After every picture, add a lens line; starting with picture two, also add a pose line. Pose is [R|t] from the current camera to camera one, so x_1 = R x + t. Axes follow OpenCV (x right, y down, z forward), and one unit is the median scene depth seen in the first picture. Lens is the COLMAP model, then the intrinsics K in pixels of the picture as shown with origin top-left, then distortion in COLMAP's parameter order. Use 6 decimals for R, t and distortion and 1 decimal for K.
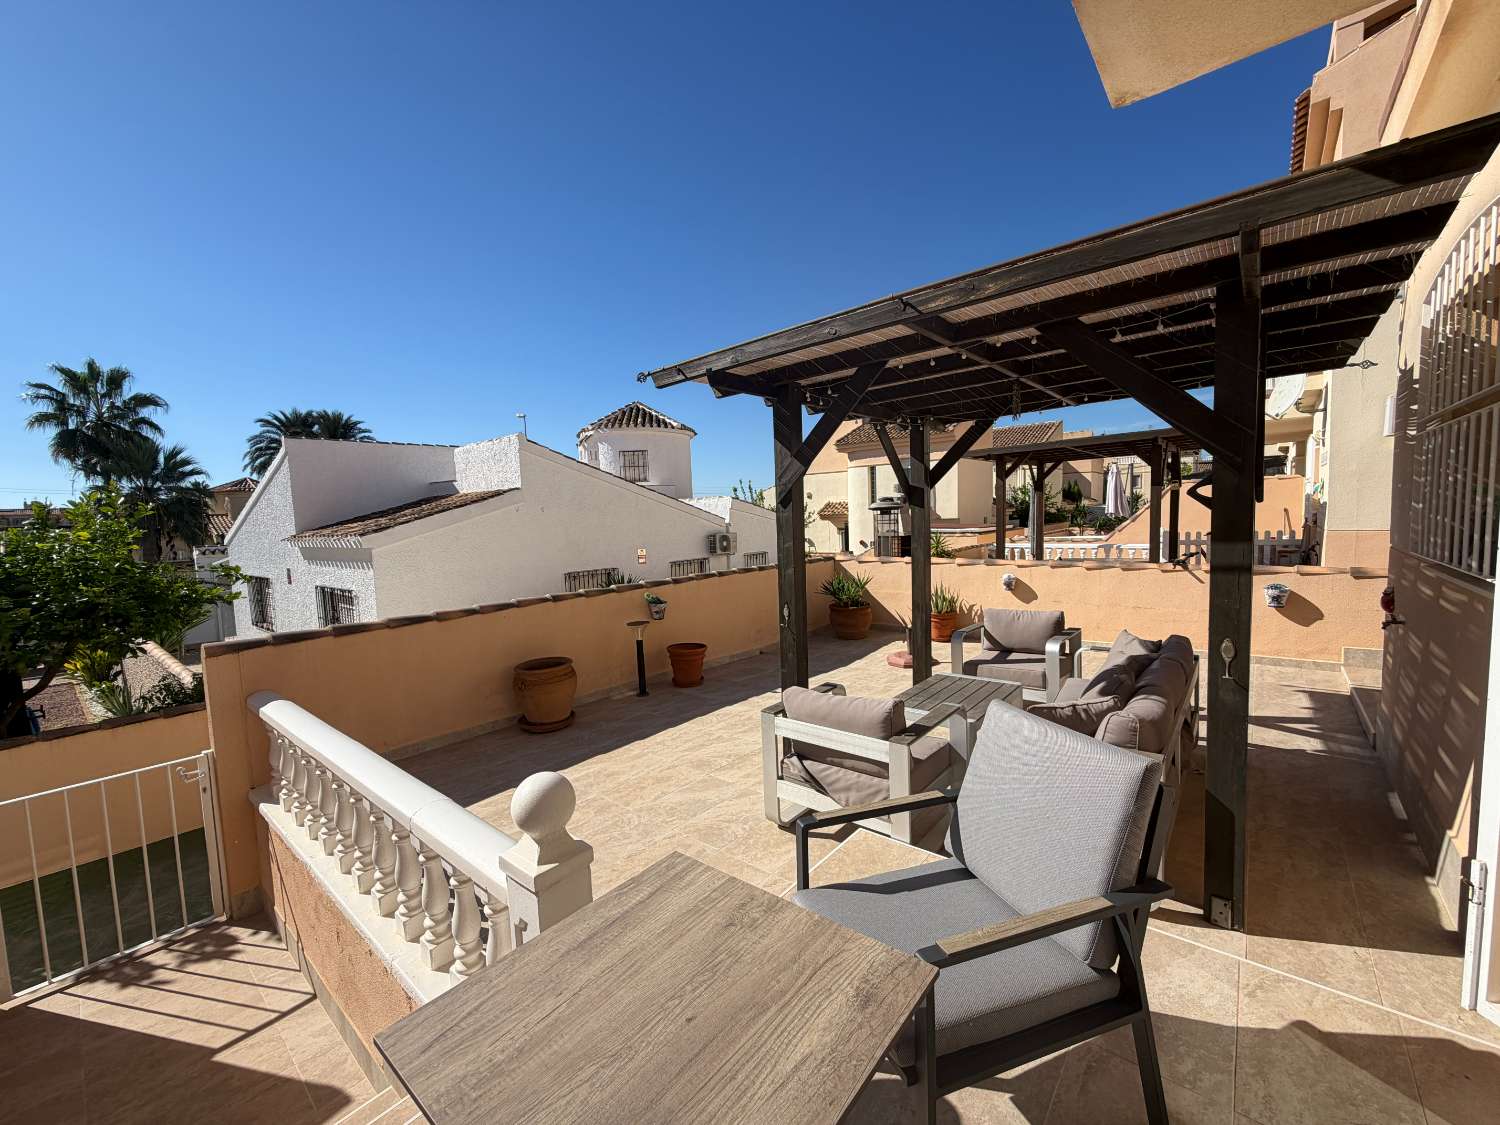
lens RADIAL K [[595.6, 0, 744.5], [0, 595.6, 563.3], [0, 0, 1]] dist [0.001140, -0.000810]
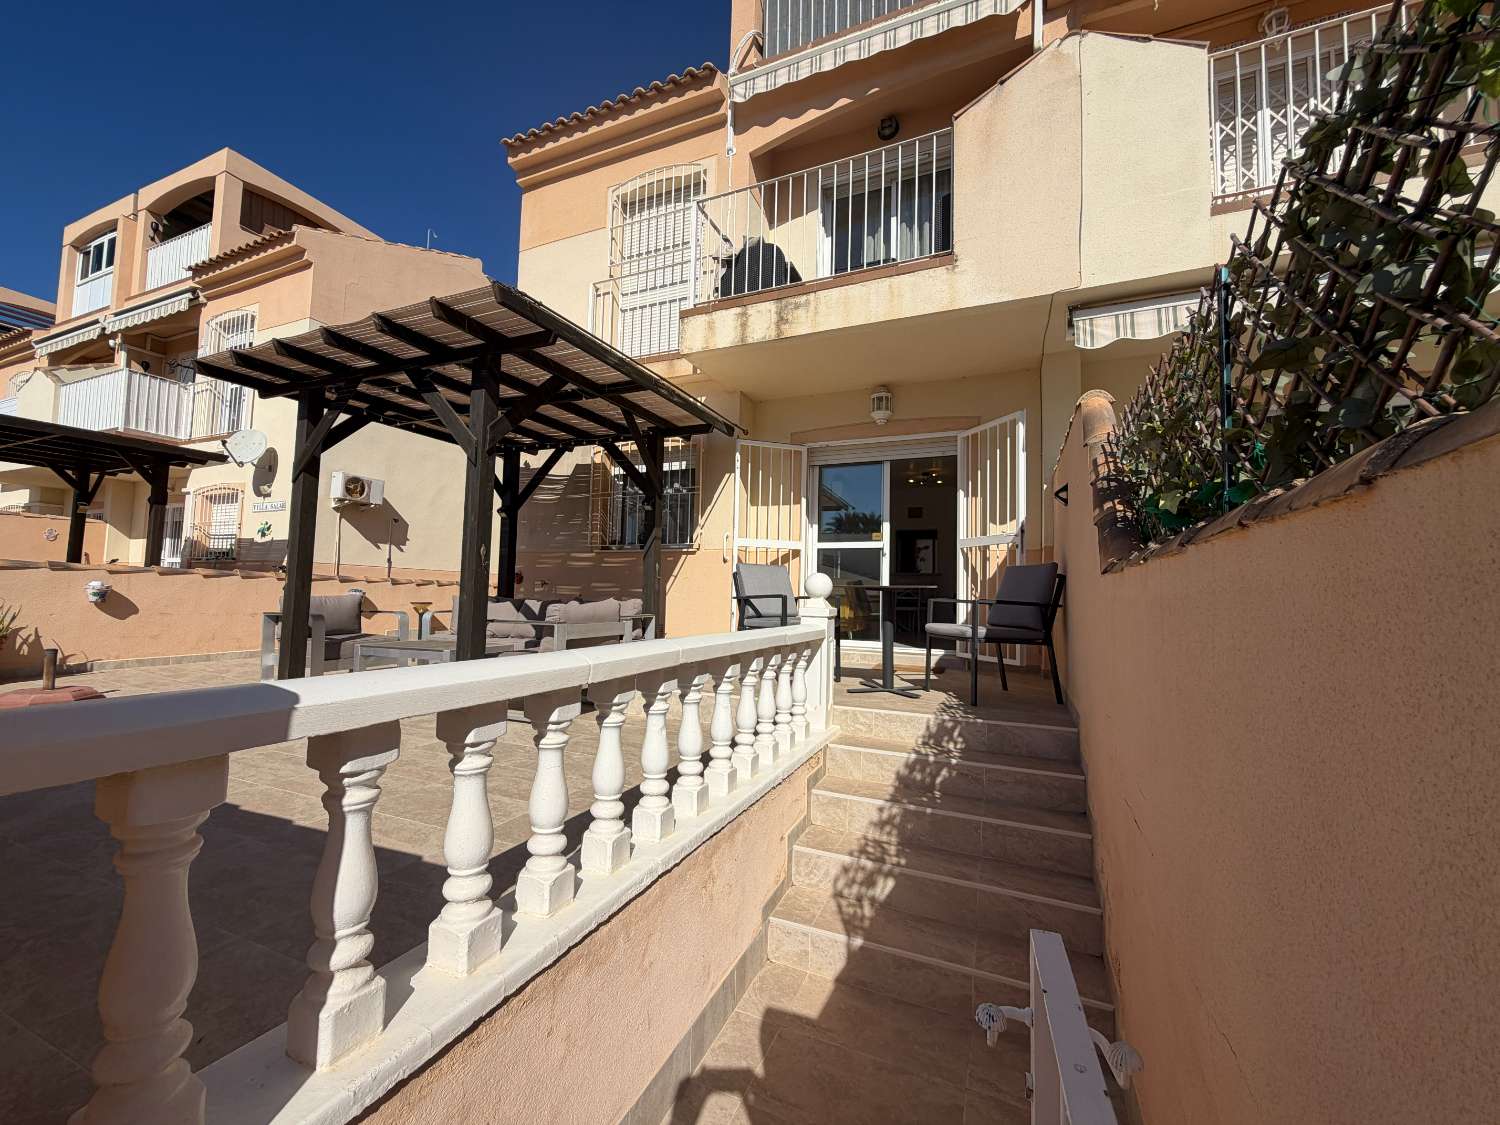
lens RADIAL K [[595.6, 0, 743.9], [0, 595.6, 562.8], [0, 0, 1]] dist [0.001140, -0.000810]
pose [[-0.292306, 0.088132, 0.952255, -0.789753], [0.065934, 0.995232, -0.071870, 0.154130], [-0.954049, 0.041778, -0.296723, 0.640342]]
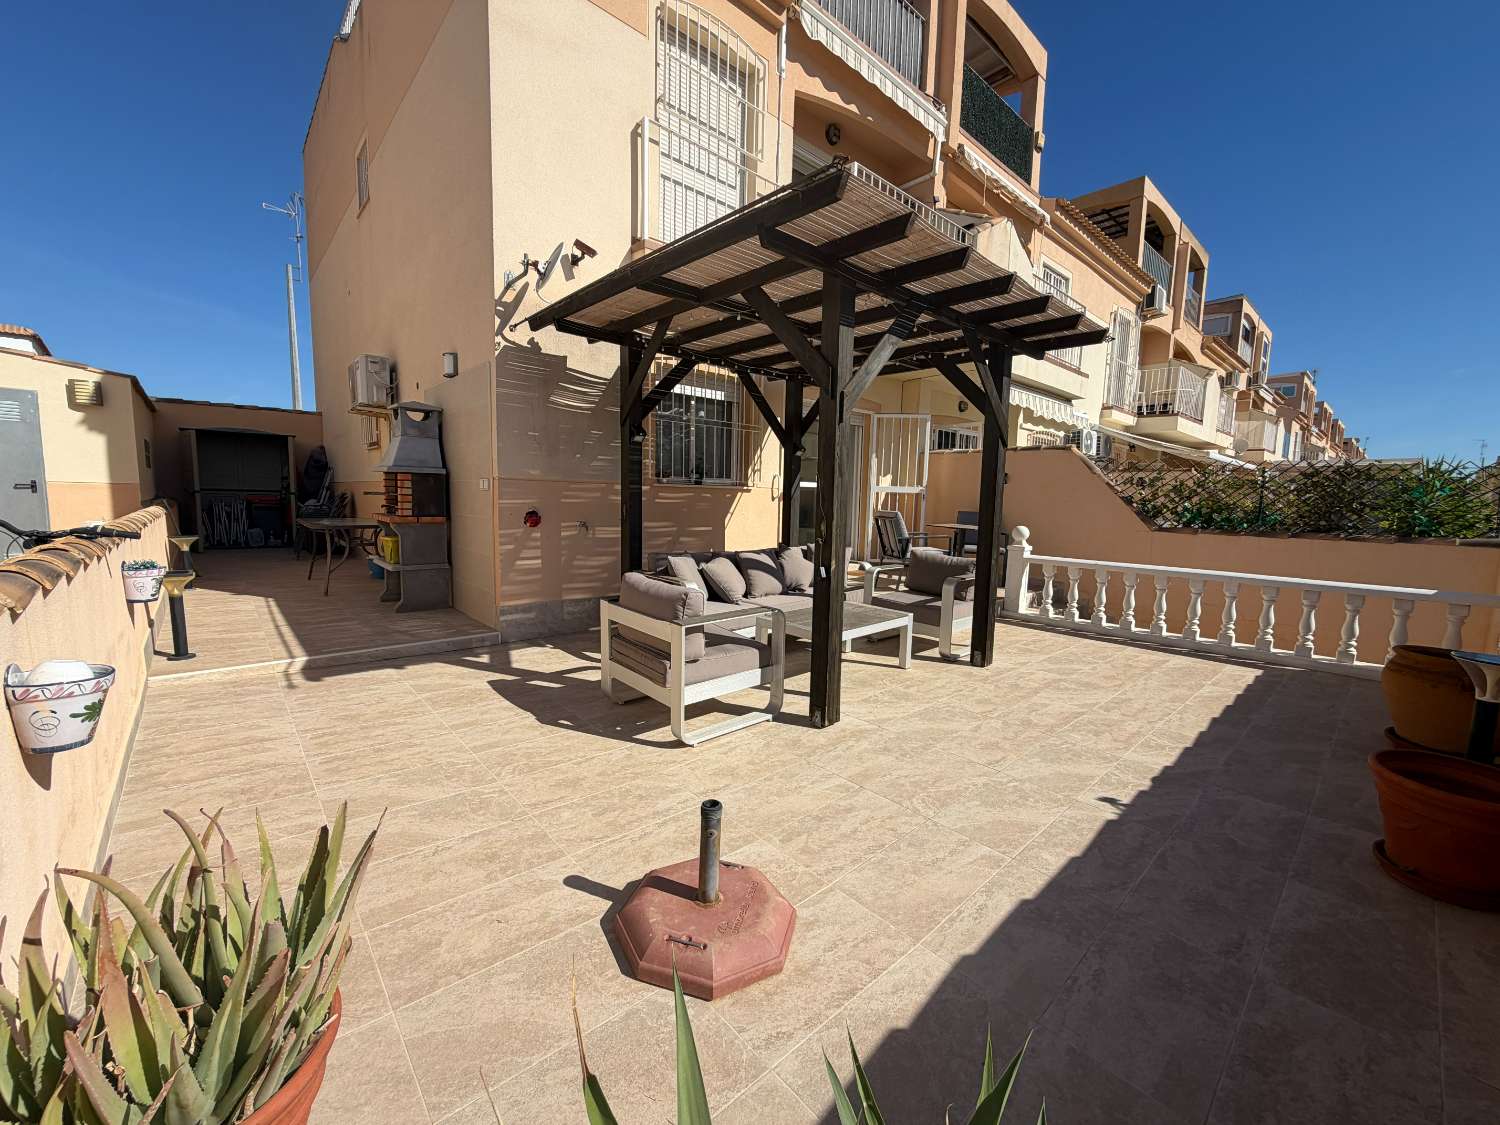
lens RADIAL K [[595.6, 0, 744.4], [0, 595.6, 561.8], [0, 0, 1]] dist [0.001140, -0.000810]
pose [[-0.991233, -0.000031, 0.132123, 0.314143], [0.024689, 0.982343, 0.185454, -0.059862], [-0.129796, 0.187091, -0.973730, 1.695272]]
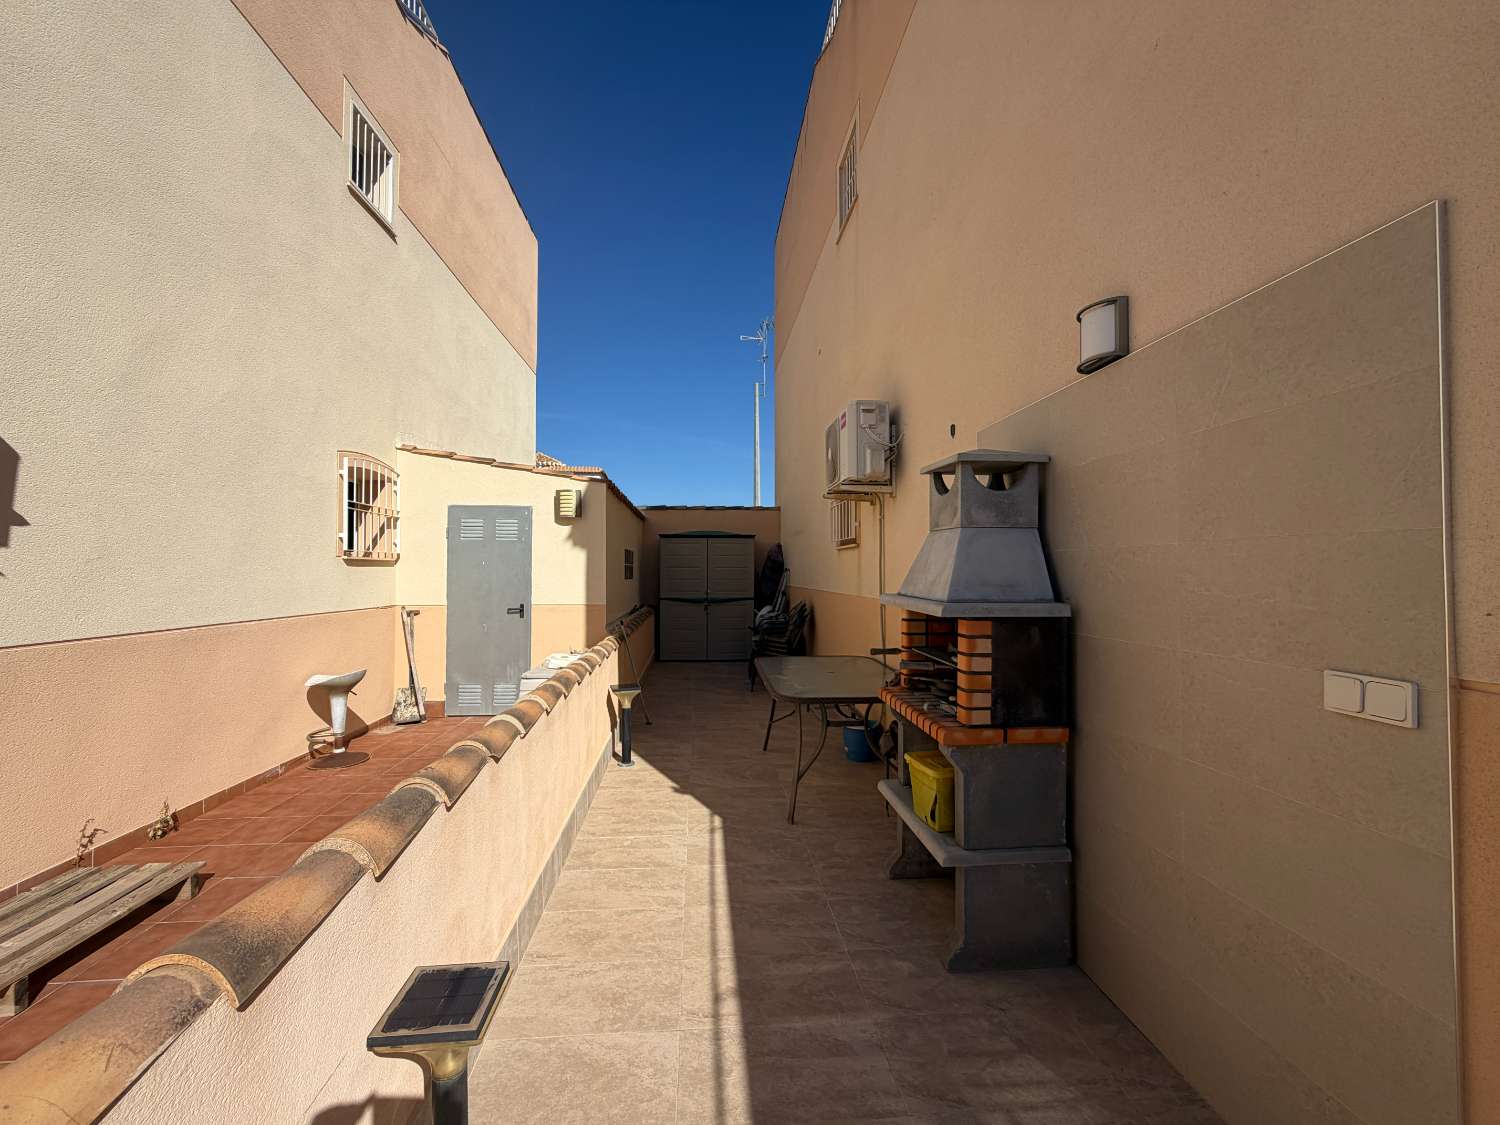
lens RADIAL K [[595.6, 0, 746.5], [0, 595.6, 555.2], [0, 0, 1]] dist [0.001140, -0.000810]
pose [[-0.709135, 0.057709, 0.702707, 0.888478], [0.086735, 0.996215, 0.005715, -0.096813], [-0.699718, 0.065002, -0.711456, 1.106728]]
